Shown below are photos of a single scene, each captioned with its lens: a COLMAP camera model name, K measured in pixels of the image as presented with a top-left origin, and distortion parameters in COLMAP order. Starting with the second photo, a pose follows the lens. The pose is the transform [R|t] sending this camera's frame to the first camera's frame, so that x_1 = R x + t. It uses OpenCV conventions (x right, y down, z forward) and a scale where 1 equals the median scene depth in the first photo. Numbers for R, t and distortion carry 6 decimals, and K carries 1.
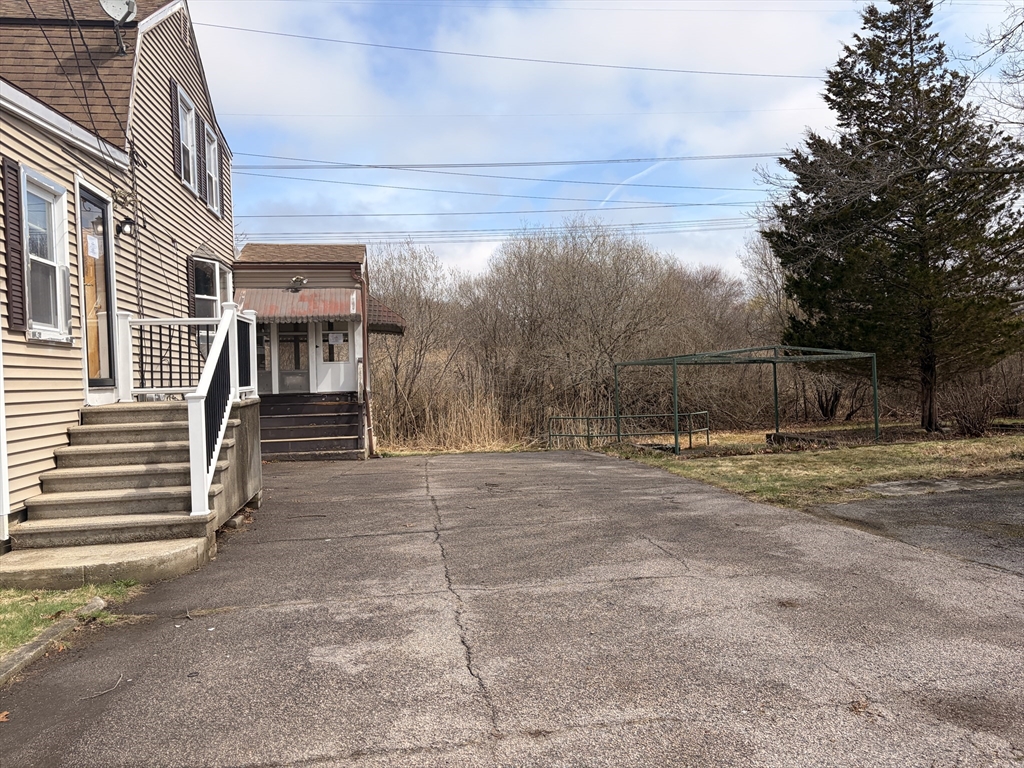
lens RADIAL K [[771.2, 0, 513.1], [0, 771.2, 389.3], [0, 0, 1]] dist [0.009070, -0.017838]
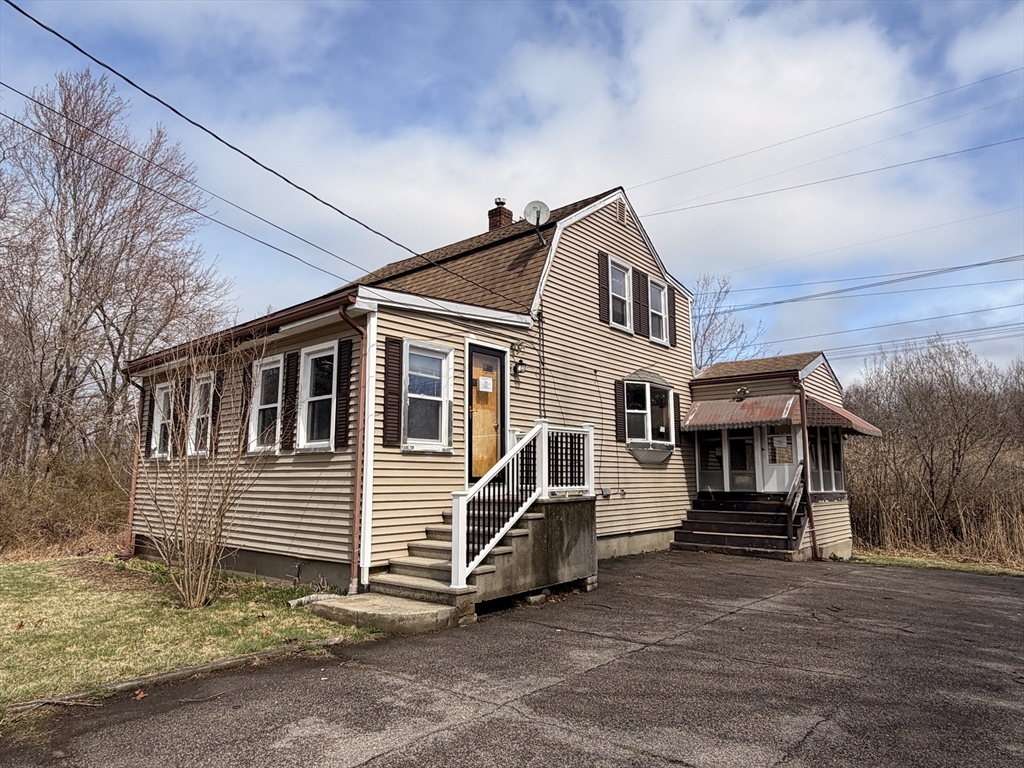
lens RADIAL K [[627.6, 0, 514.5], [0, 627.6, 384.5], [0, 0, 1]] dist [-0.000214, 0.000958]
pose [[0.655818, -0.084486, -0.750176, 0.405303], [-0.030829, 0.989892, -0.138434, -0.026130], [0.754289, 0.113914, 0.646585, 0.314226]]
